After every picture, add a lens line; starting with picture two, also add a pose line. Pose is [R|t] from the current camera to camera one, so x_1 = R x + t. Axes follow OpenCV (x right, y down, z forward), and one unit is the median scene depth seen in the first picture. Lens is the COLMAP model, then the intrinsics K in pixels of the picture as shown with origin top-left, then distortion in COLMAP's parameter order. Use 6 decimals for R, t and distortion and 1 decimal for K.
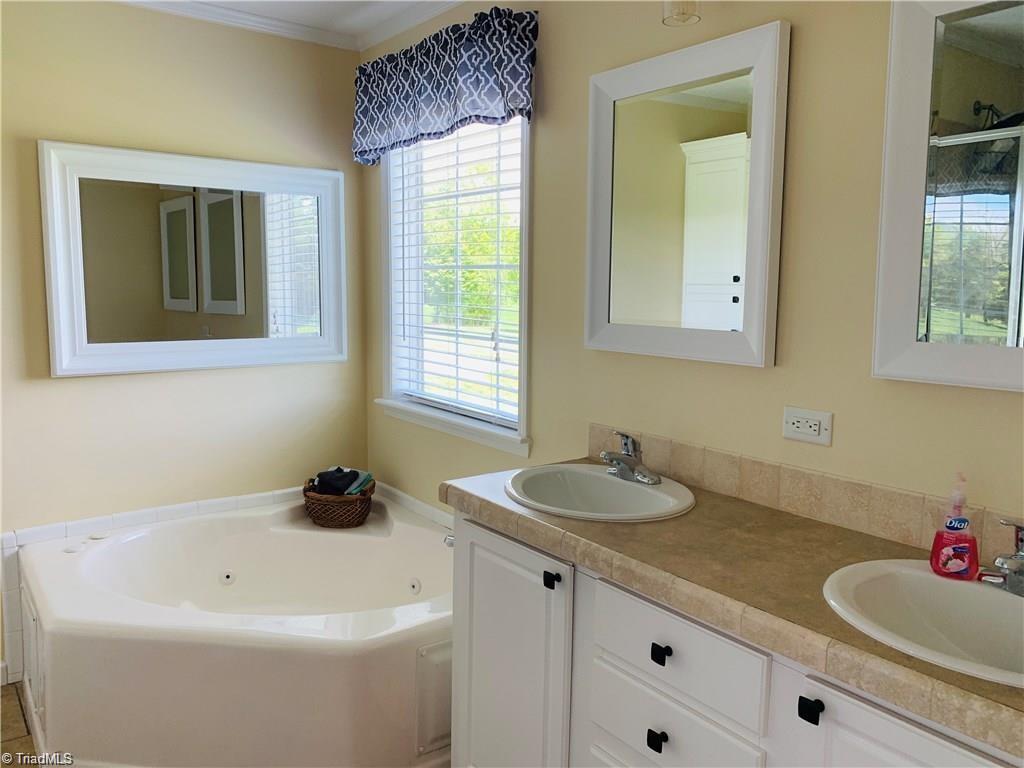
lens RADIAL K [[785.8, 0, 509.4], [0, 785.8, 370.6], [0, 0, 1]] dist [0.011176, -0.002513]
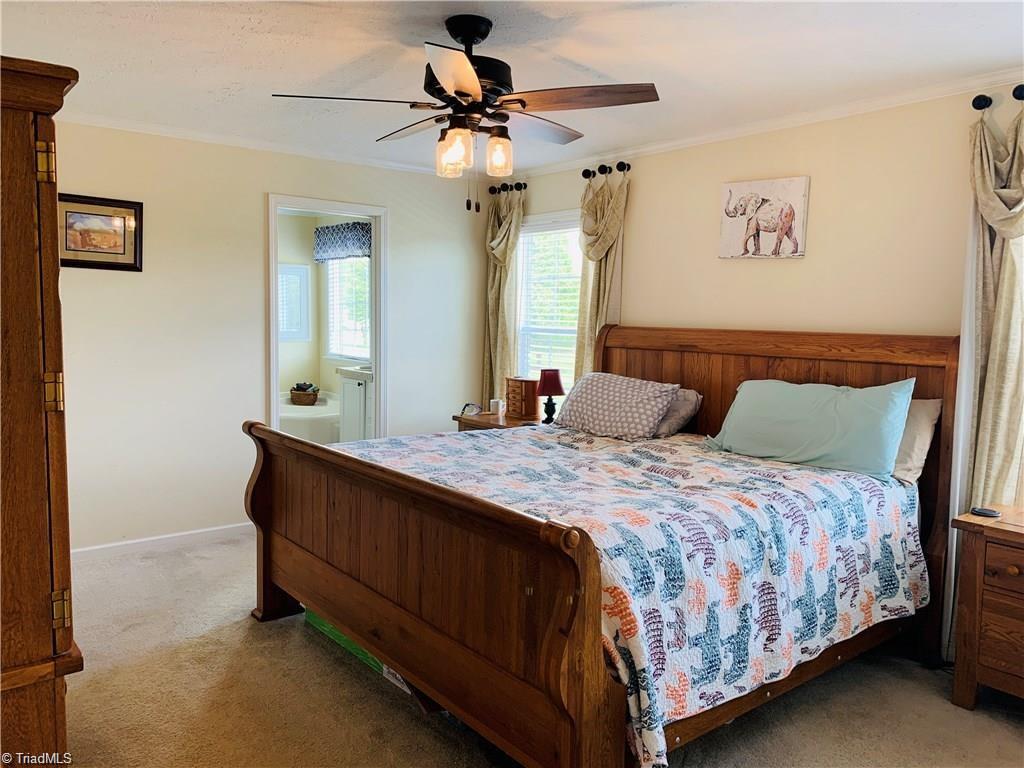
lens RADIAL K [[785.8, 0, 509.4], [0, 785.8, 370.6], [0, 0, 1]] dist [0.011176, -0.002513]
pose [[0.999584, 0.003621, 0.028630, 0.425594], [-0.002652, 0.999425, -0.033816, 0.202219], [-0.028736, 0.033726, 0.999018, -1.826104]]
